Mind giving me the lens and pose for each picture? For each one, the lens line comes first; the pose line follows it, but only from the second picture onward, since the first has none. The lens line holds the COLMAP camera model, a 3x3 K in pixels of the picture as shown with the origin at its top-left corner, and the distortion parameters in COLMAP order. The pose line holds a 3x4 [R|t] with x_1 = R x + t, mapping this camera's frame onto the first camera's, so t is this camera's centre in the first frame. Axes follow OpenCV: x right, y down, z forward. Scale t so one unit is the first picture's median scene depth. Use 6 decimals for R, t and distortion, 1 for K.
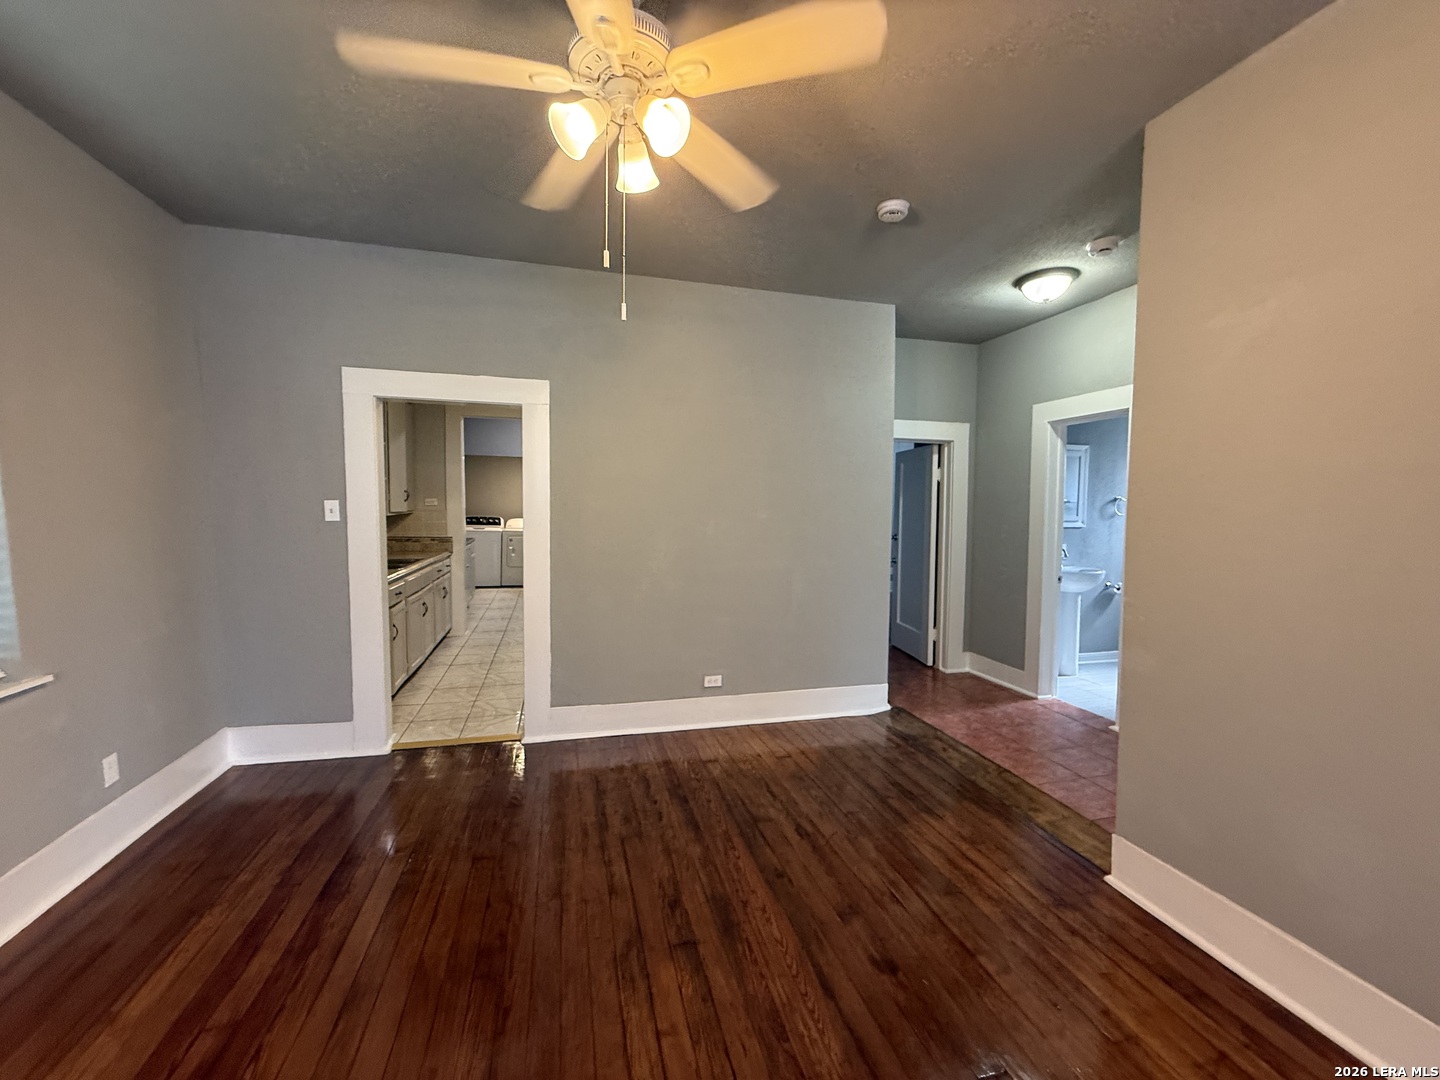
lens RADIAL K [[575.7, 0, 713.5], [0, 575.7, 539.5], [0, 0, 1]] dist [0.000394, 0.000269]
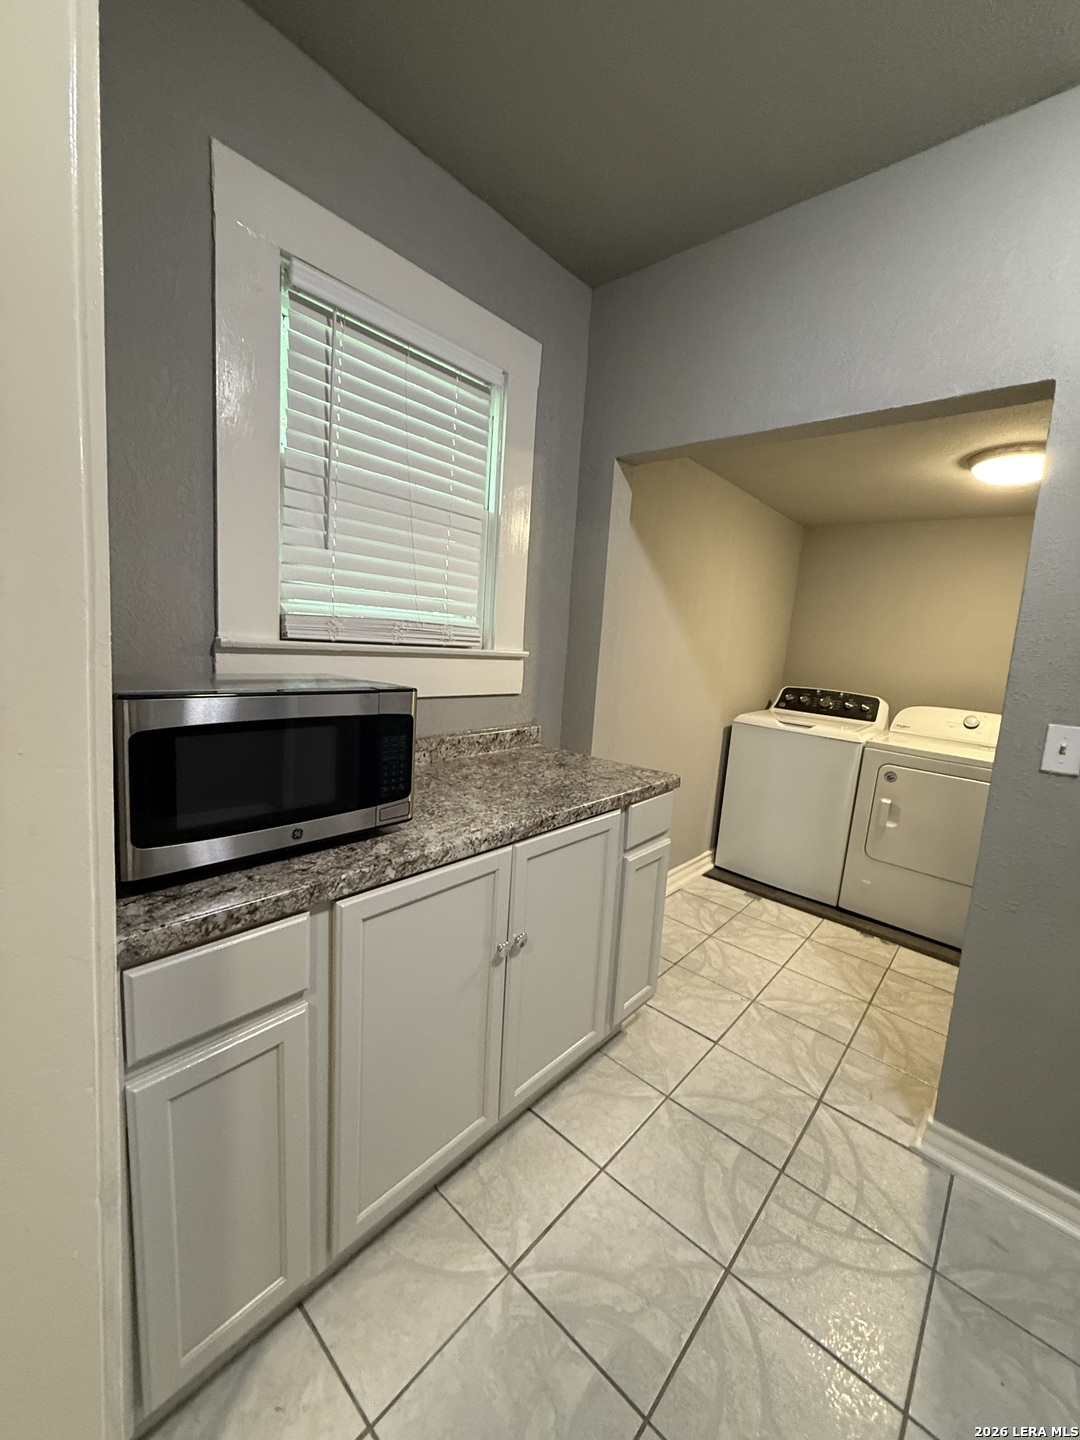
lens RADIAL K [[578.0, 0, 488.3], [0, 578.0, 725.0], [0, 0, 1]] dist [-0.052907, 0.013612]
pose [[0.511402, 0.166542, -0.843049, -0.590940], [-0.123524, 0.985099, 0.119673, -0.099700], [0.850418, 0.042936, 0.524353, 1.821239]]
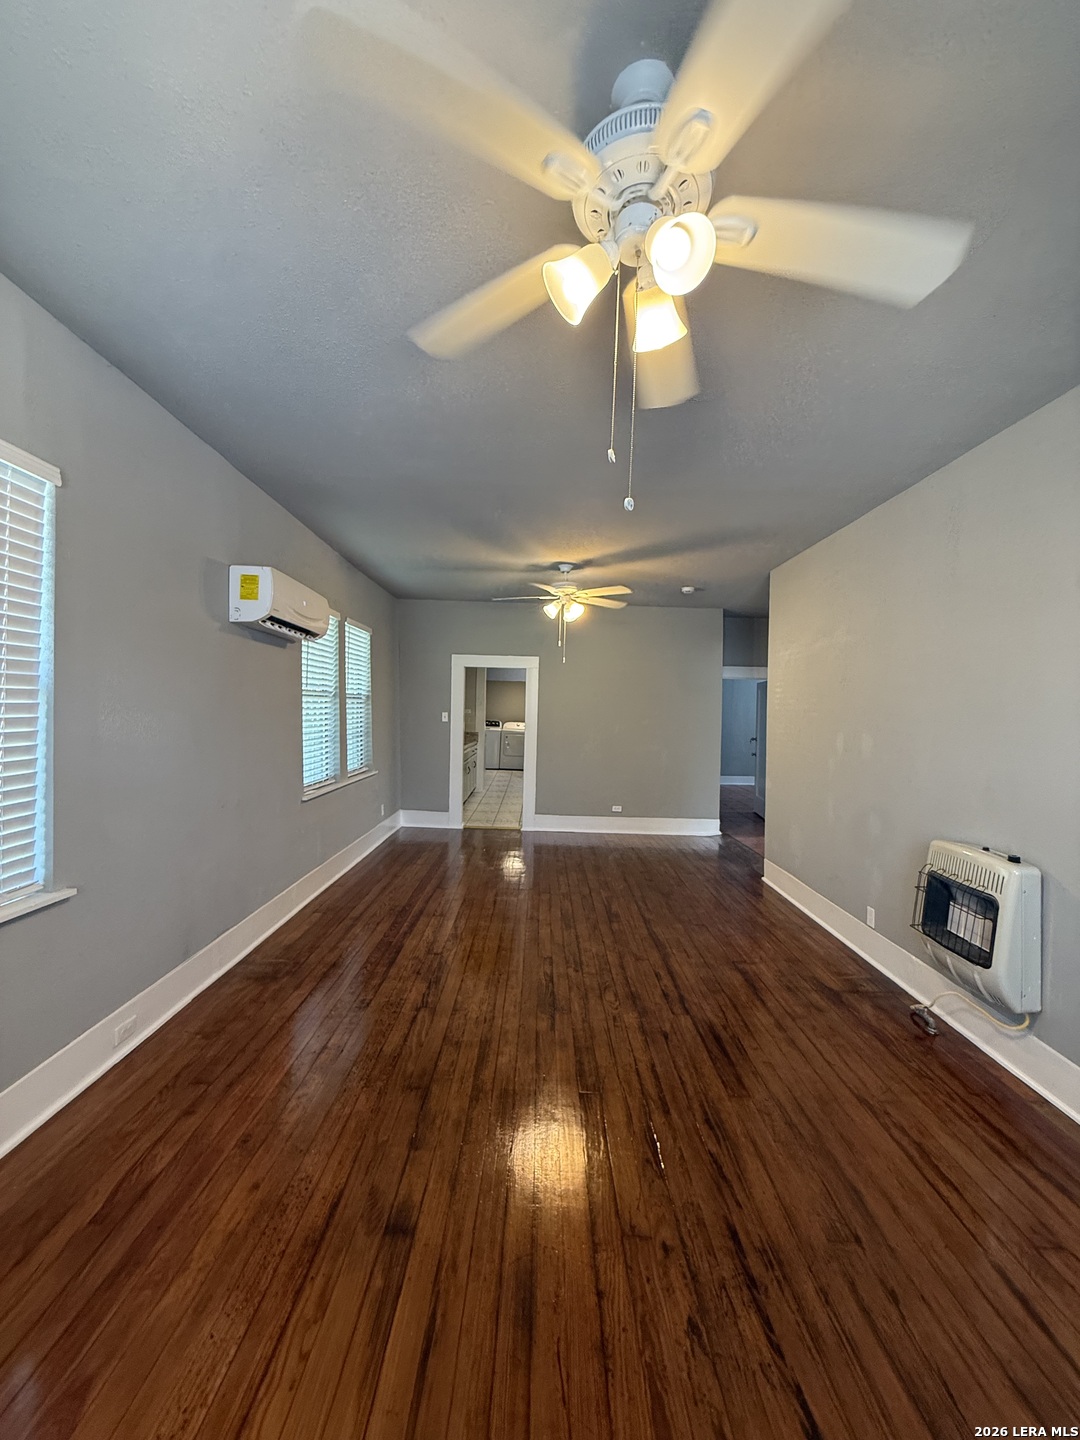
lens RADIAL K [[575.7, 0, 540.0], [0, 575.7, 720.0], [0, 0, 1]] dist [0.000394, 0.000269]
pose [[0.967399, 0.016603, -0.252714, 0.266806], [-0.027967, 0.998749, -0.041443, 0.043882], [0.251710, 0.047159, 0.966653, -1.068974]]
